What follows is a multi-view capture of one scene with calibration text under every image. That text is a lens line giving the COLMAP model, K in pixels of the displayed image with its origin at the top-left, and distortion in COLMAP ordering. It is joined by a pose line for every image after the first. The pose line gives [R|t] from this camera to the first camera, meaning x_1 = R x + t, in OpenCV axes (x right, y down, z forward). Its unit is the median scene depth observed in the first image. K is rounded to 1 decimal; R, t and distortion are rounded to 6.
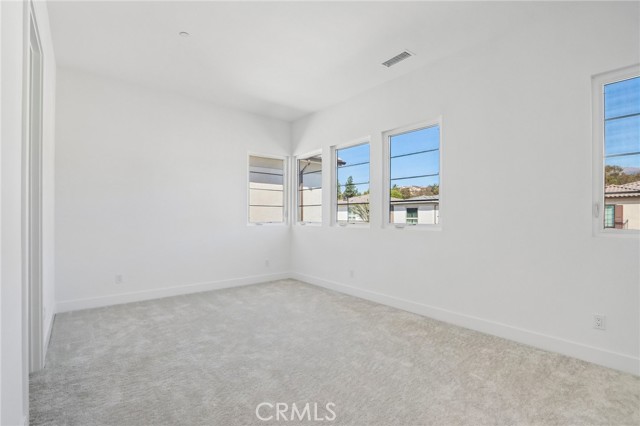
lens RADIAL K [[299.5, 0, 315.6], [0, 299.5, 217.4], [0, 0, 1]] dist [-0.009603, 0.001138]
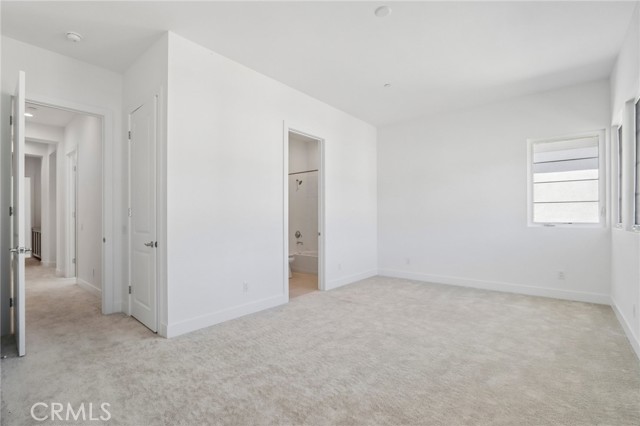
lens RADIAL K [[299.5, 0, 317.1], [0, 299.5, 215.1], [0, 0, 1]] dist [-0.009603, 0.001138]
pose [[0.195156, -0.008089, -0.980739, 0.655637], [0.008693, 0.999941, -0.006518, -0.007558], [0.980734, -0.007253, 0.195215, 0.297850]]
